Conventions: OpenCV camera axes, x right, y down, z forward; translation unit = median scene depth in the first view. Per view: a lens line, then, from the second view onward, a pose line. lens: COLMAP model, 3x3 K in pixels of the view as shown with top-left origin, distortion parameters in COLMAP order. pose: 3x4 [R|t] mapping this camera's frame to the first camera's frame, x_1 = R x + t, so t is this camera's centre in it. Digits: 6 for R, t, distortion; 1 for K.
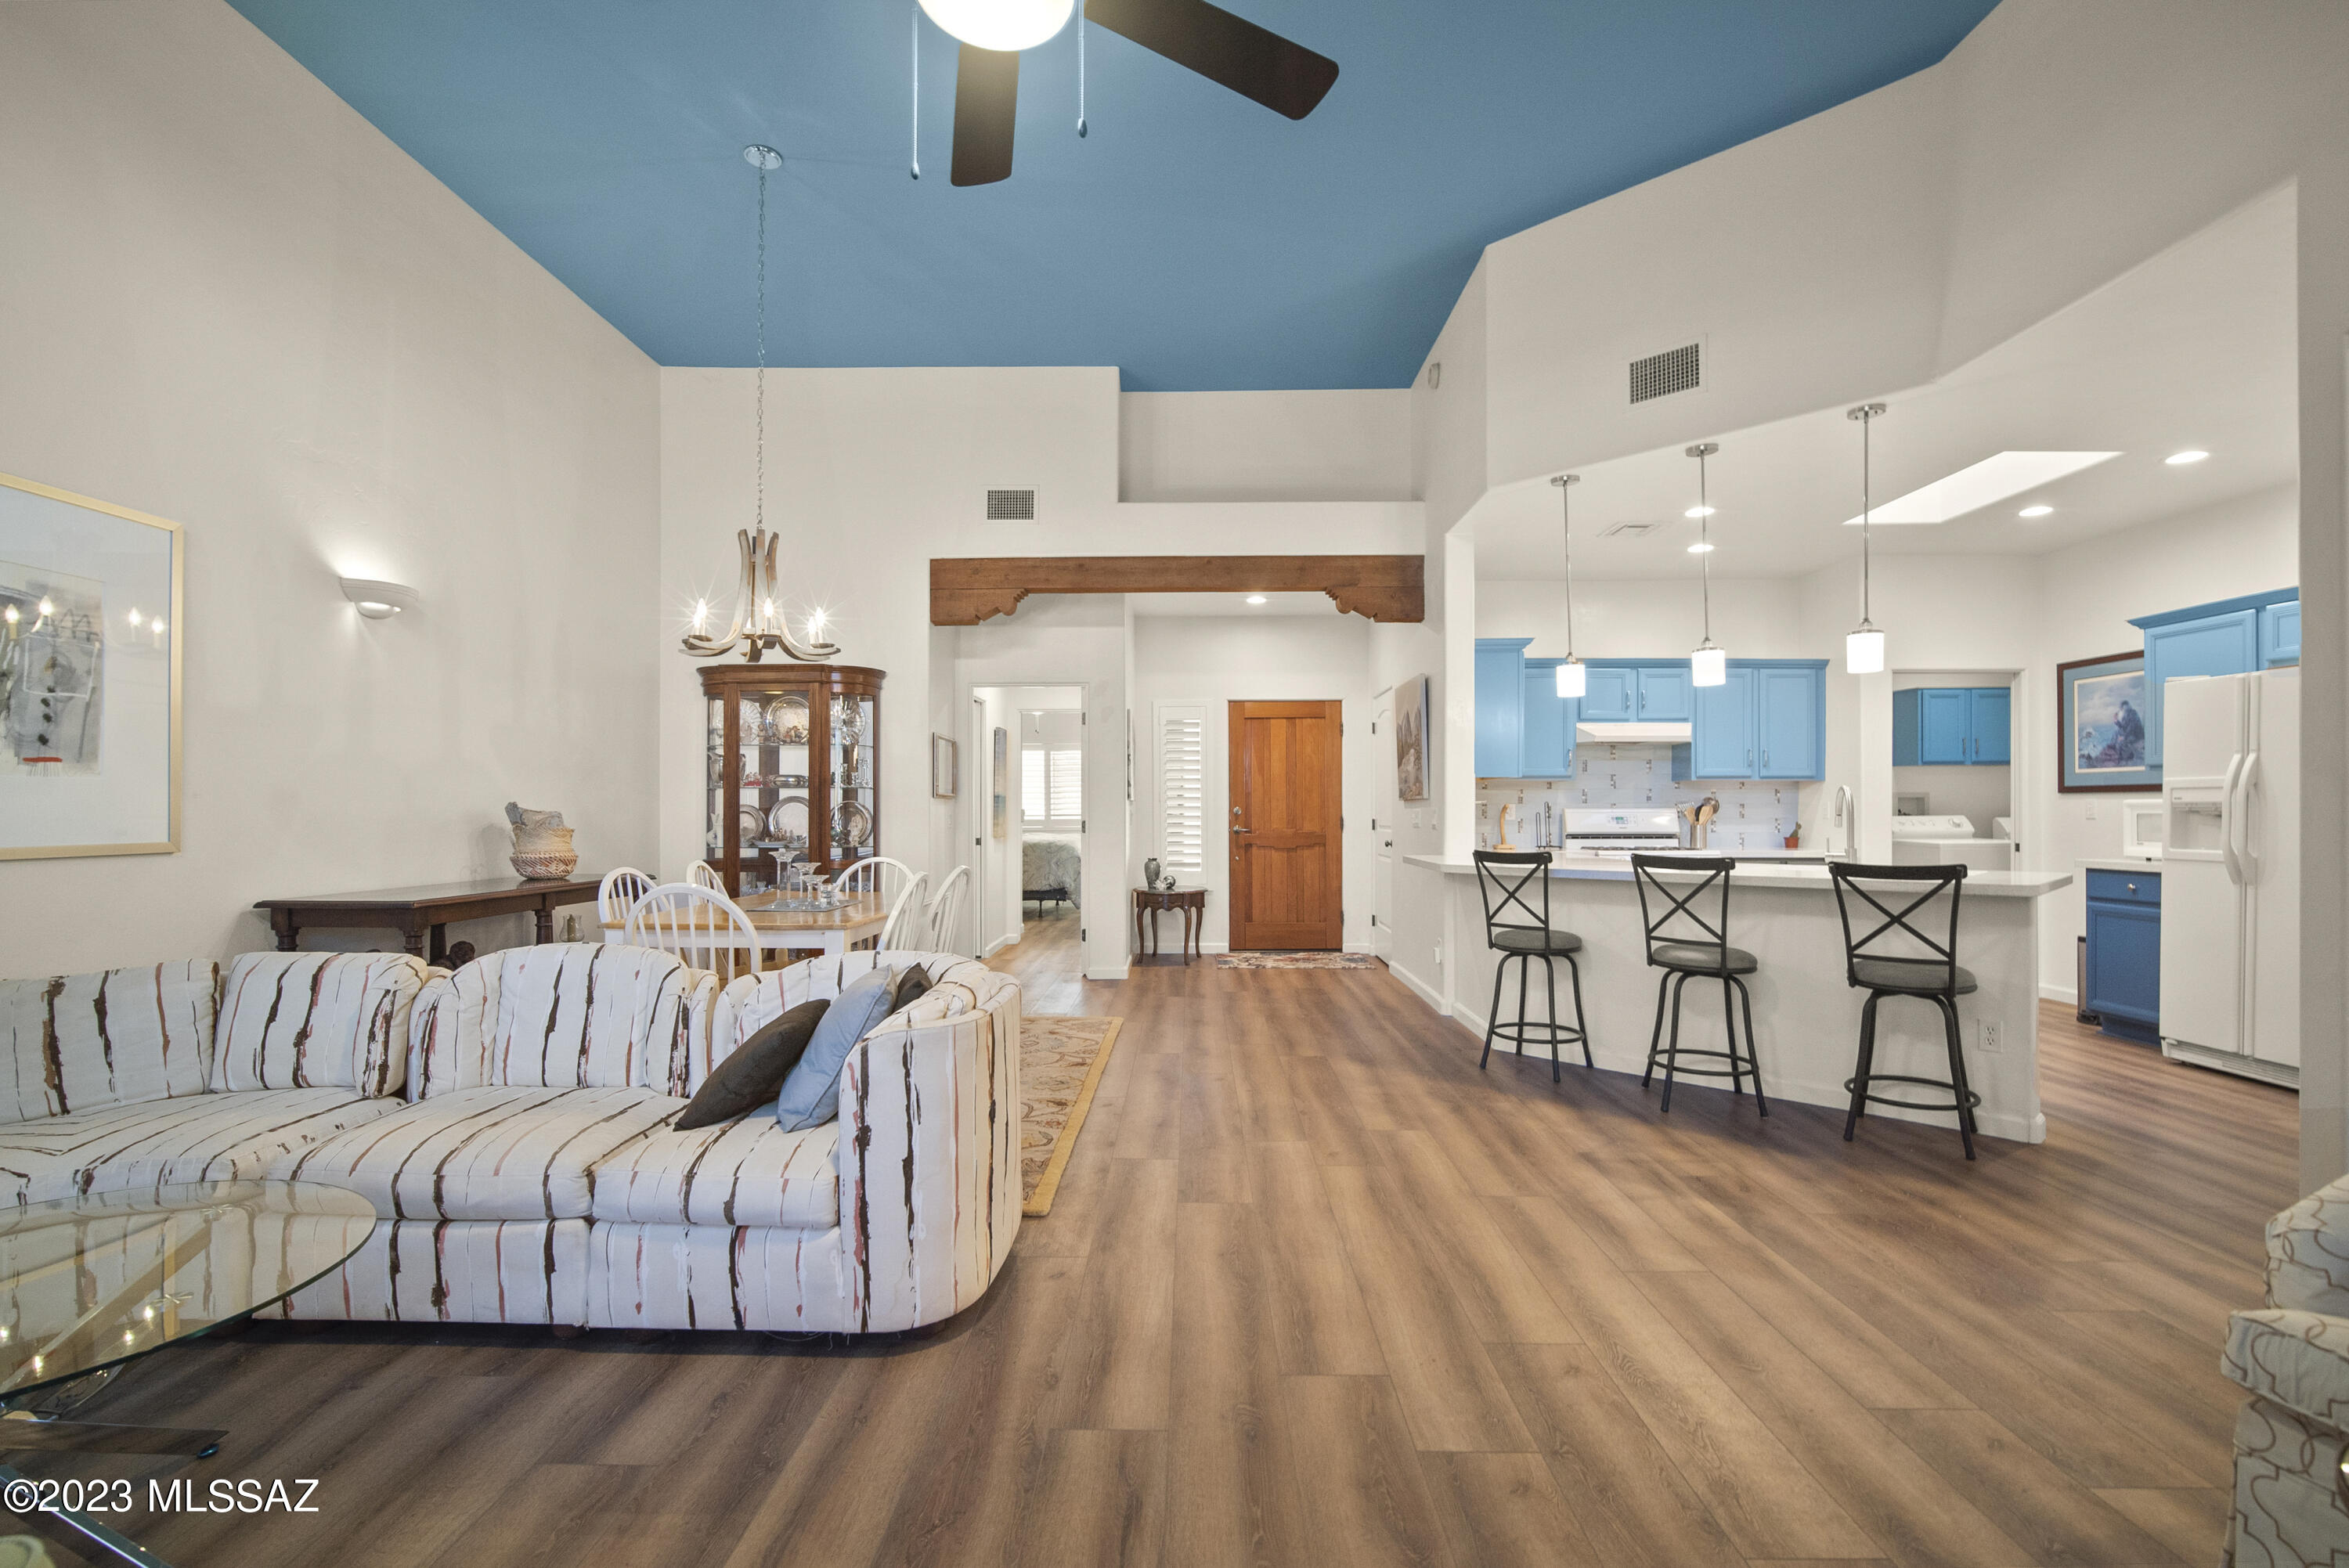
lens RADIAL K [[1089.8, 0, 1164.7], [0, 1089.8, 792.7], [0, 0, 1]] dist [-0.031859, 0.014305]
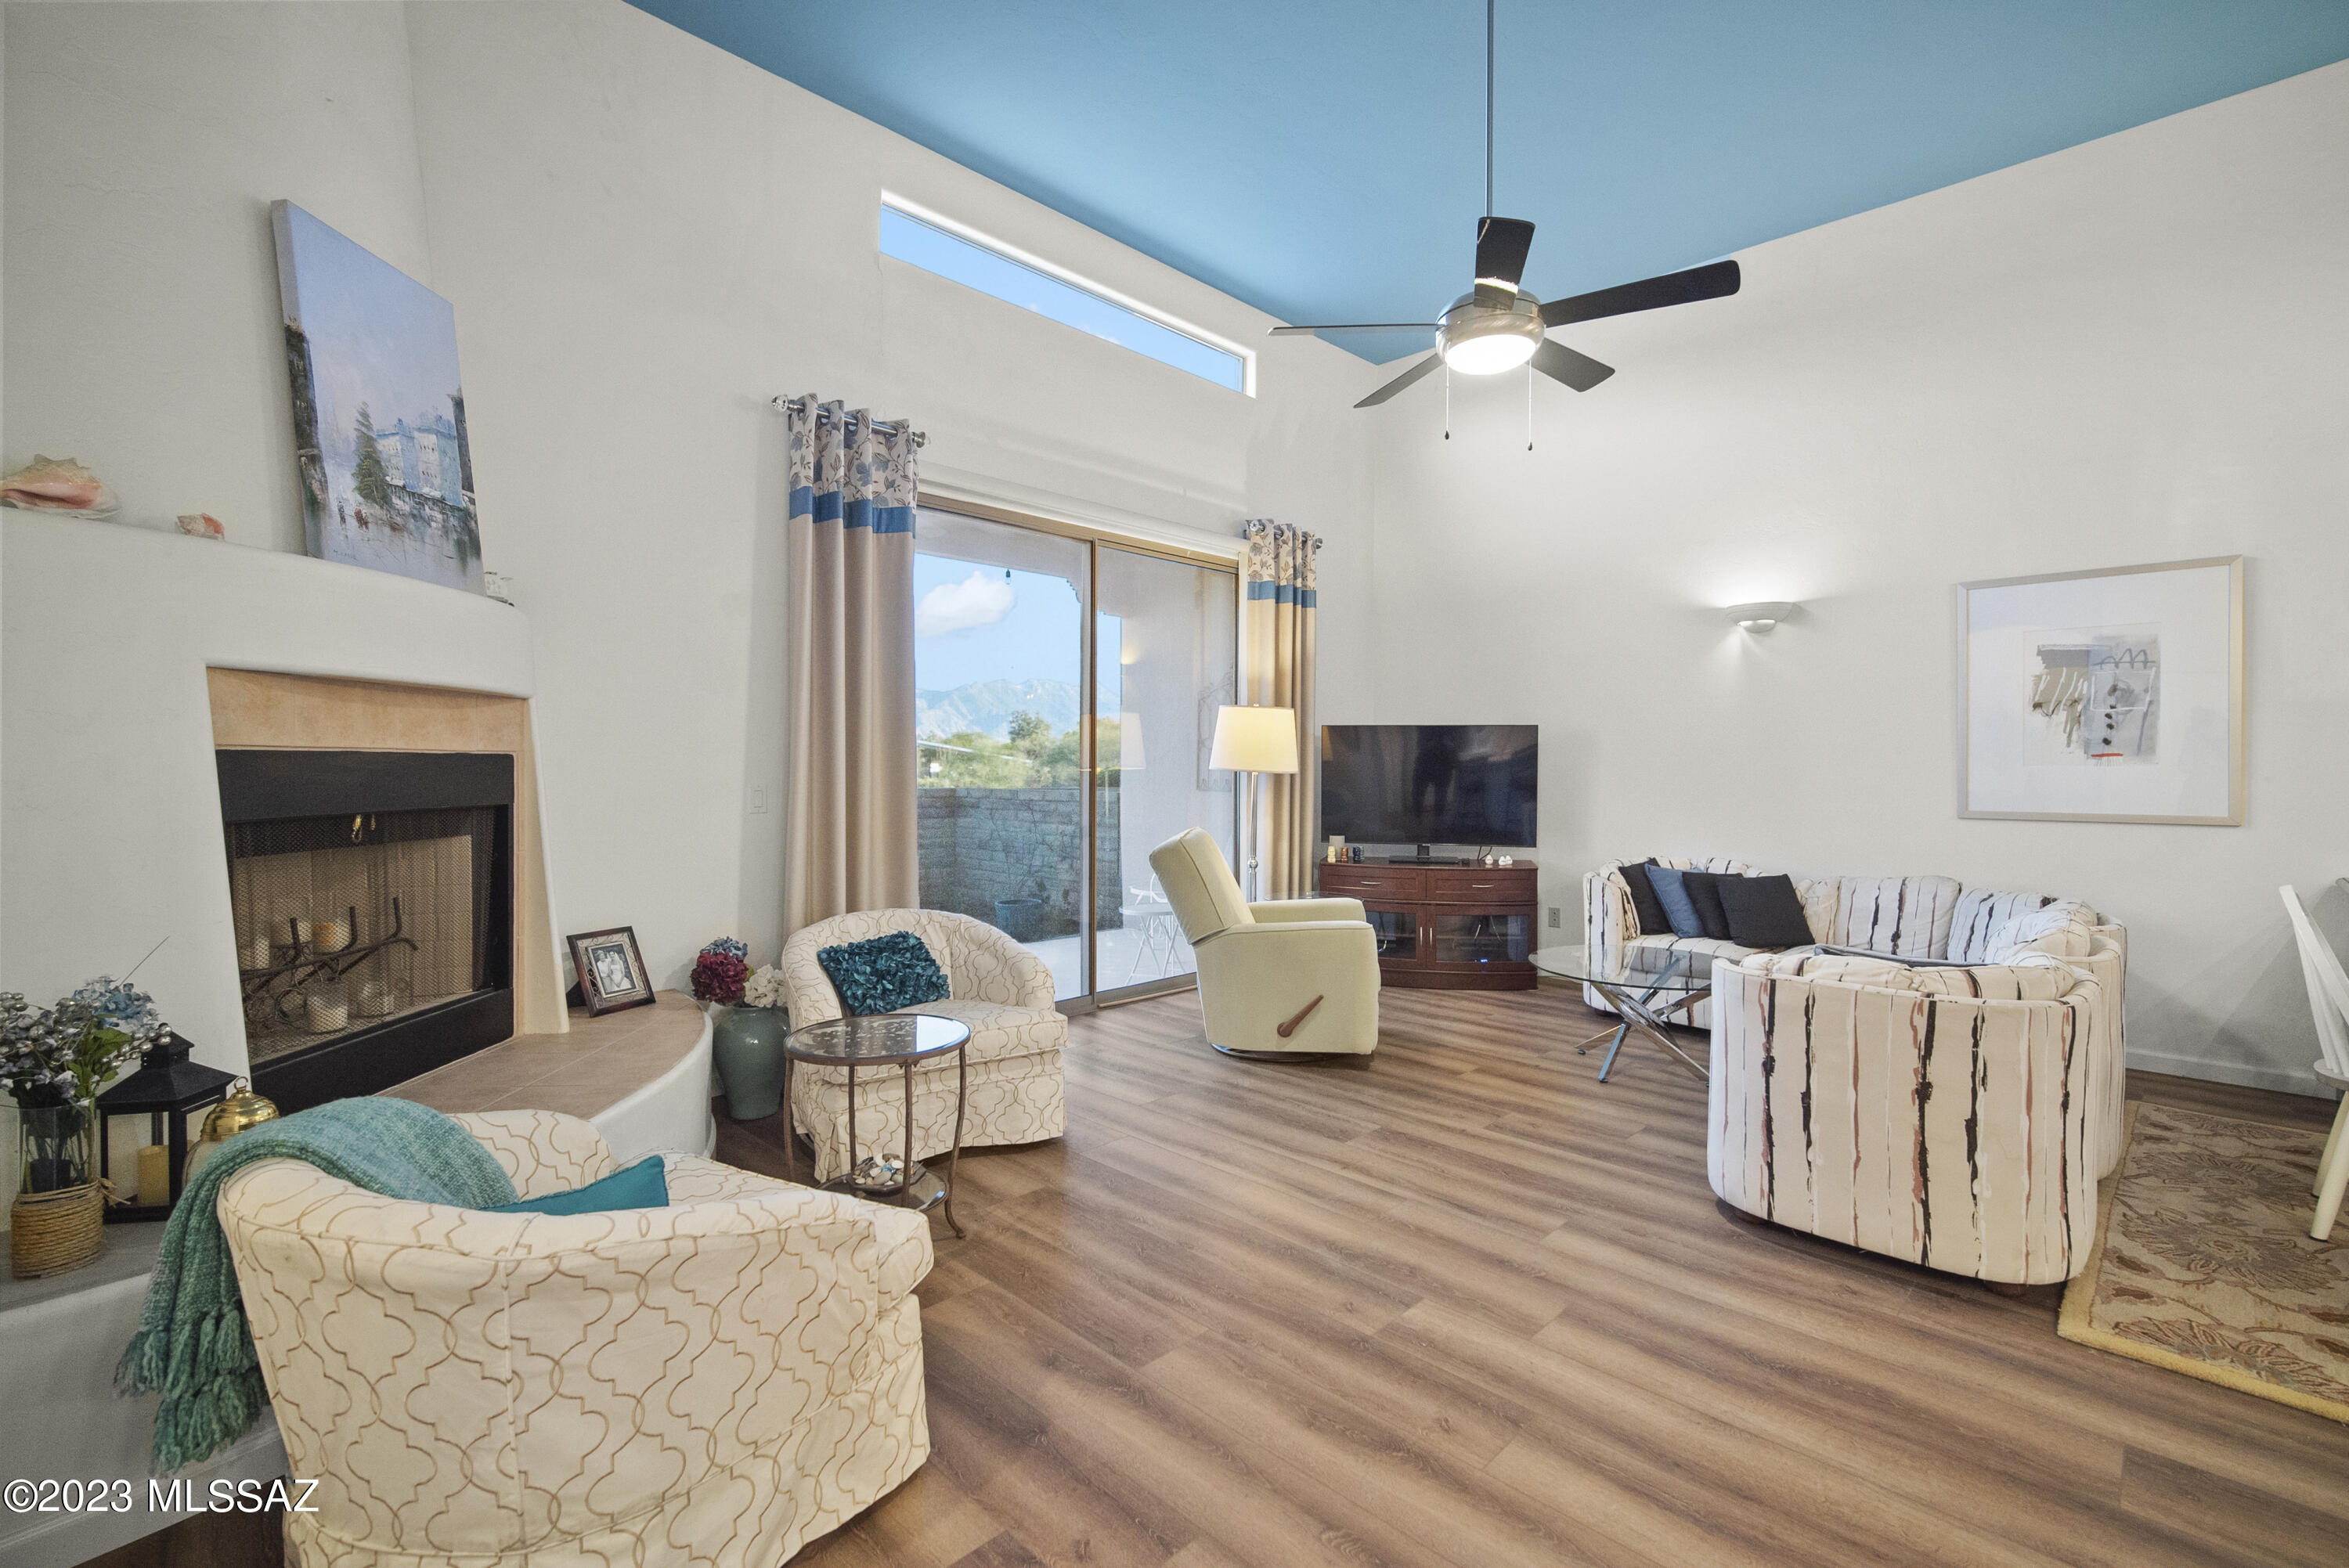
lens RADIAL K [[1036.6, 0, 1194.8], [0, 1036.6, 767.4], [0, 0, 1]] dist [-0.000666, -0.000234]
pose [[-0.680656, -0.007303, -0.732566, 0.838105], [-0.000757, 0.999957, -0.009266, 0.000110], [0.732602, -0.005753, -0.680632, 1.046545]]
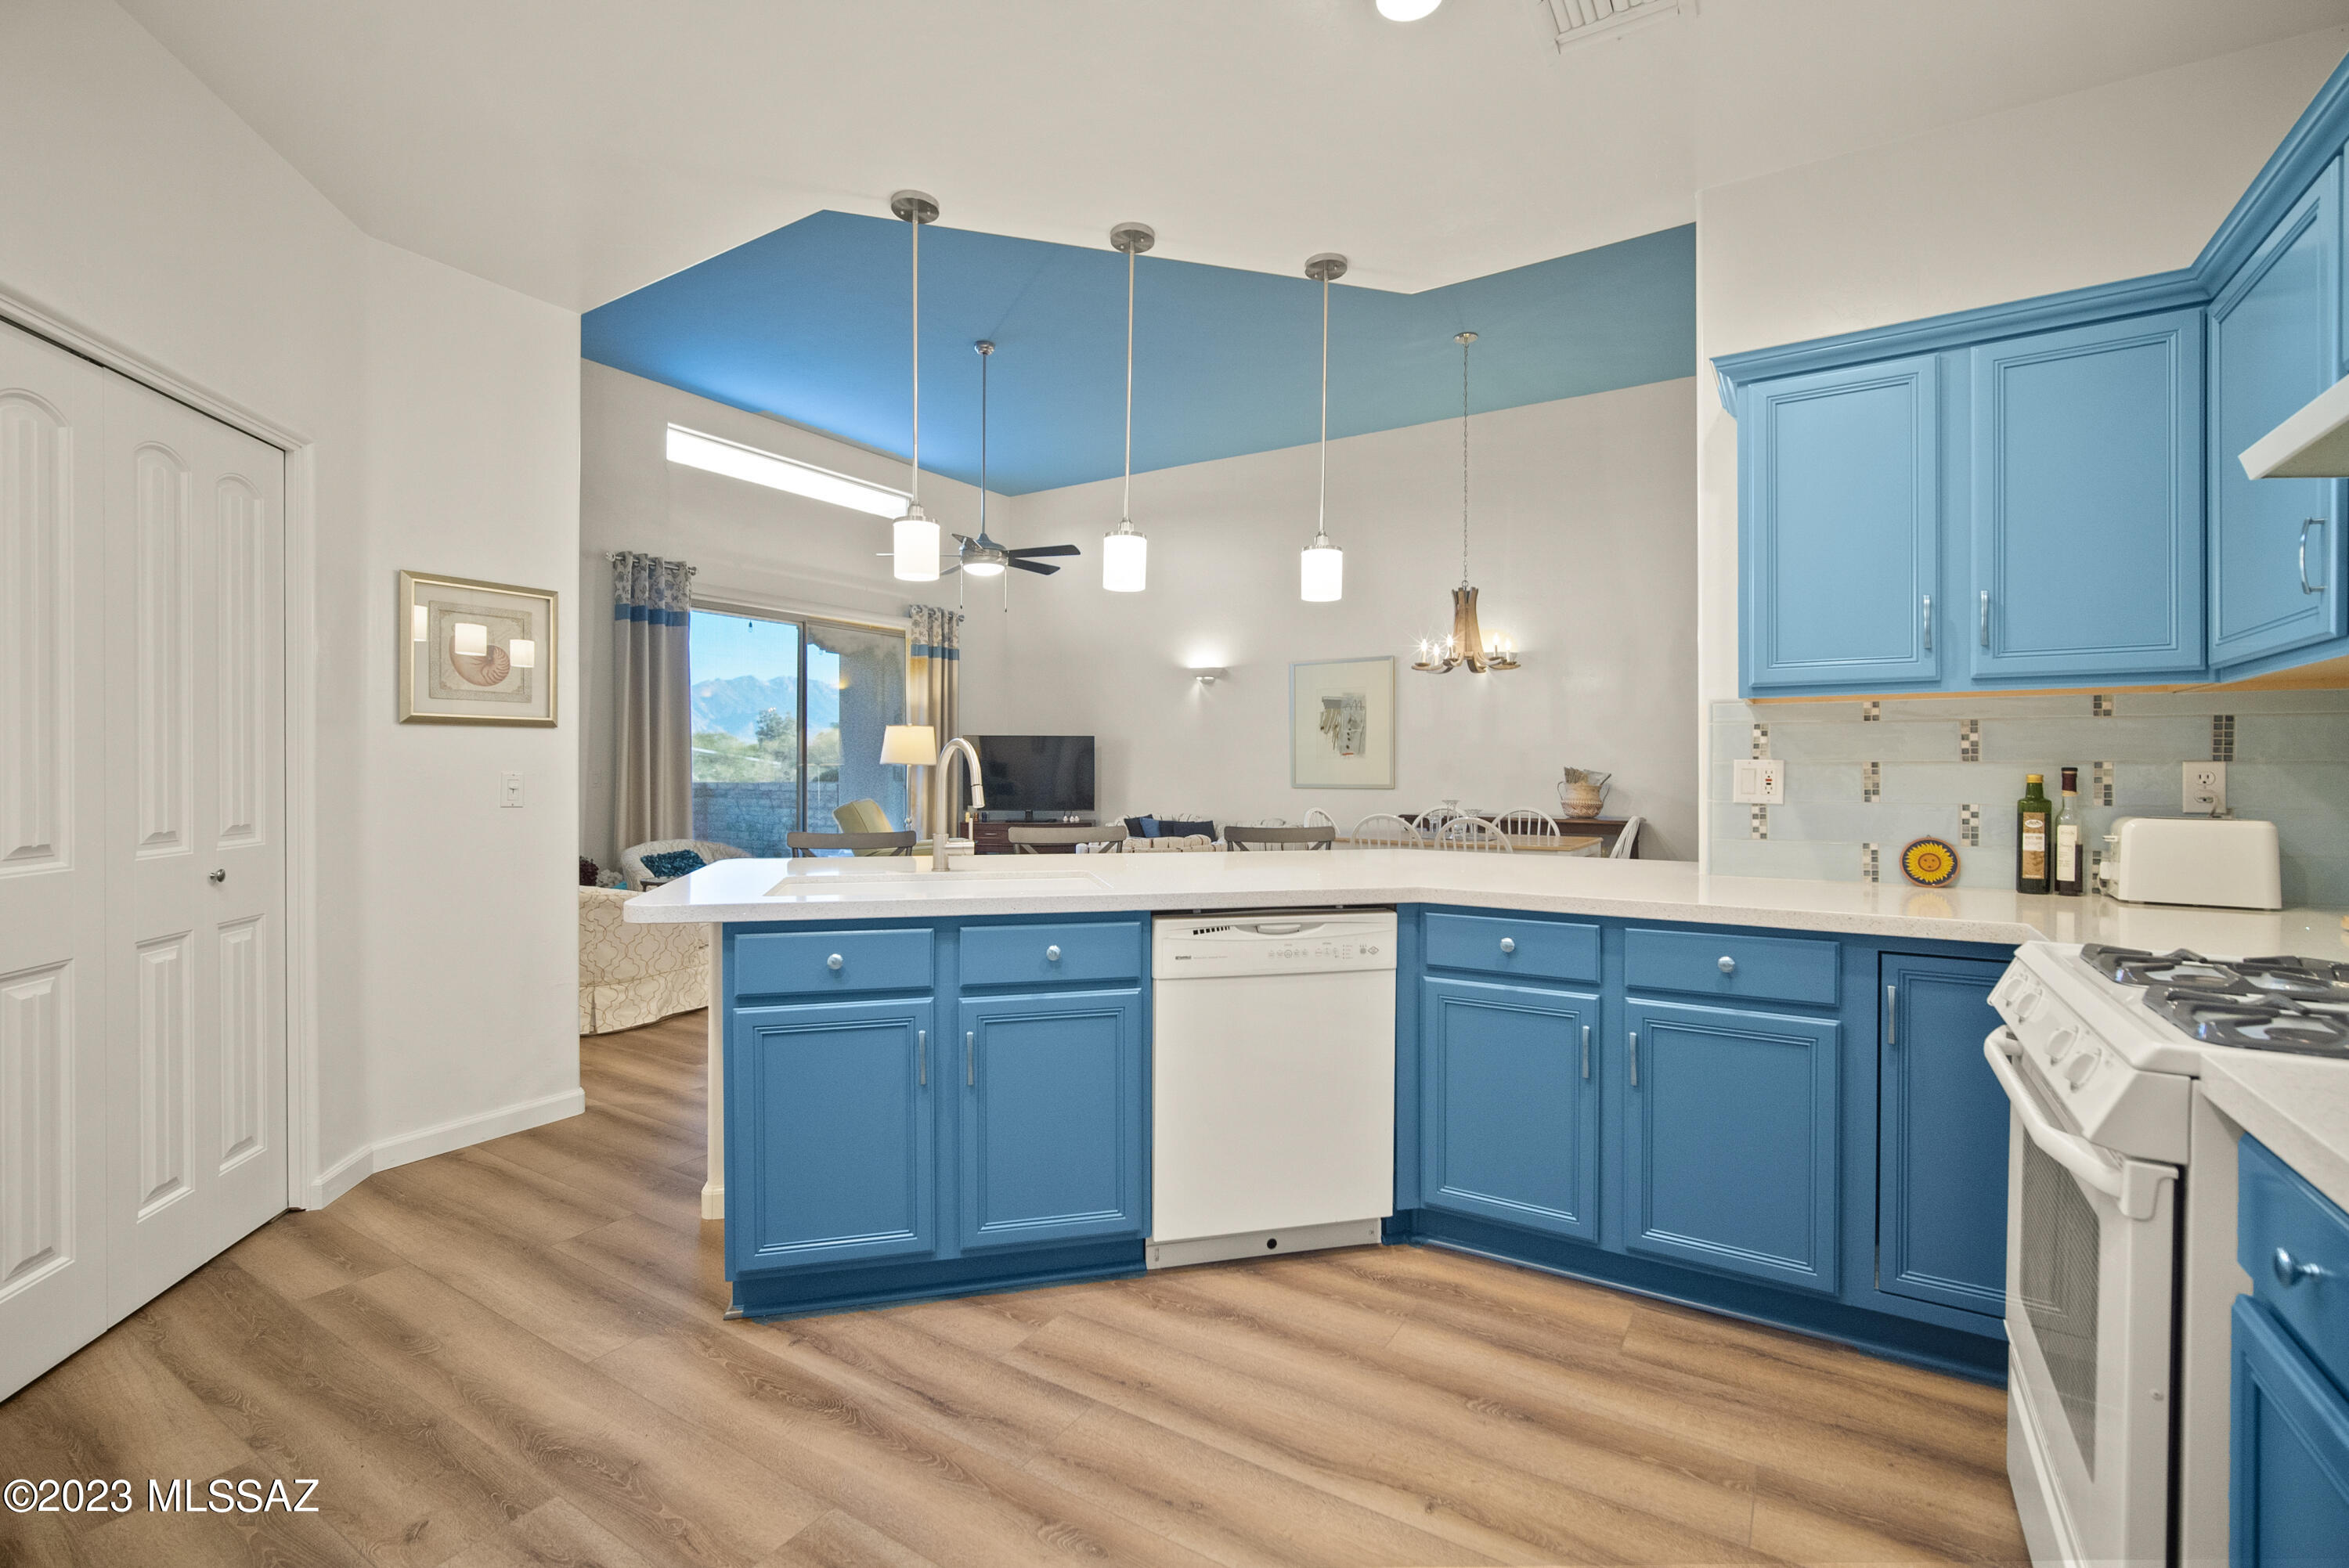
lens RADIAL K [[1028.4, 0, 1188.3], [0, 1028.4, 772.0], [0, 0, 1]] dist [-0.015204, -0.000076]
pose [[-0.503275, -0.002634, -0.864122, 1.540633], [0.004819, 0.999971, -0.005854, 0.031643], [0.864113, -0.007111, -0.503248, 2.008398]]
